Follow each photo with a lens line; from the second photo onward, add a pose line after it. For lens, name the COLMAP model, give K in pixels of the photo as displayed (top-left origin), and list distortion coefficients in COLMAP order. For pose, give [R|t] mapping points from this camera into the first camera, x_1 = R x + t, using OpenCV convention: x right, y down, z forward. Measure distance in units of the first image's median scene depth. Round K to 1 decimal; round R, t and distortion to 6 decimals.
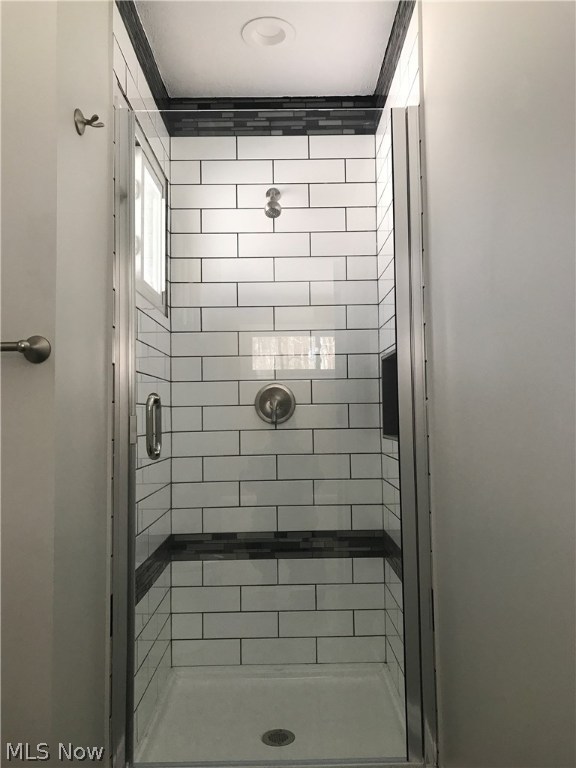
lens RADIAL K [[626.7, 0, 290.9], [0, 626.7, 374.7], [0, 0, 1]] dist [0.042142, -0.011022]
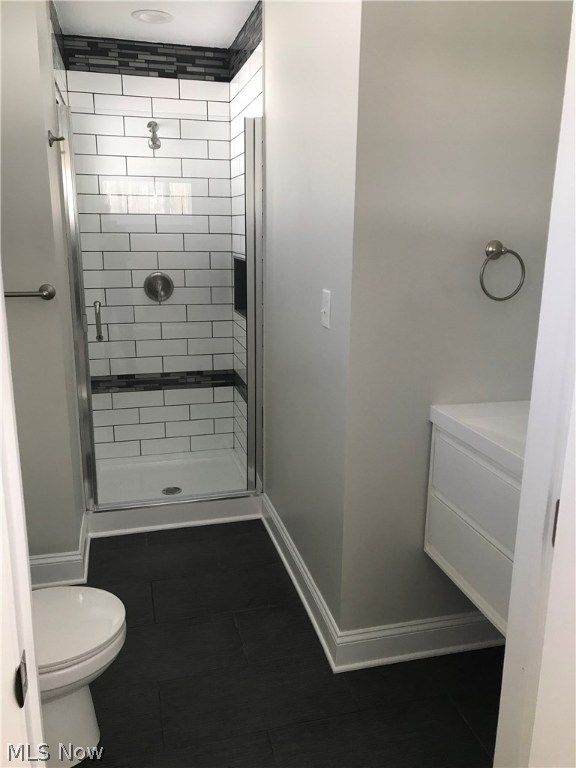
lens RADIAL K [[626.7, 0, 290.9], [0, 626.7, 374.7], [0, 0, 1]] dist [0.042142, -0.011022]
pose [[0.967879, -0.035942, 0.248835, -0.098611], [-0.037165, 0.958402, 0.282991, -0.177879], [-0.248655, -0.283149, 0.926281, -0.455219]]
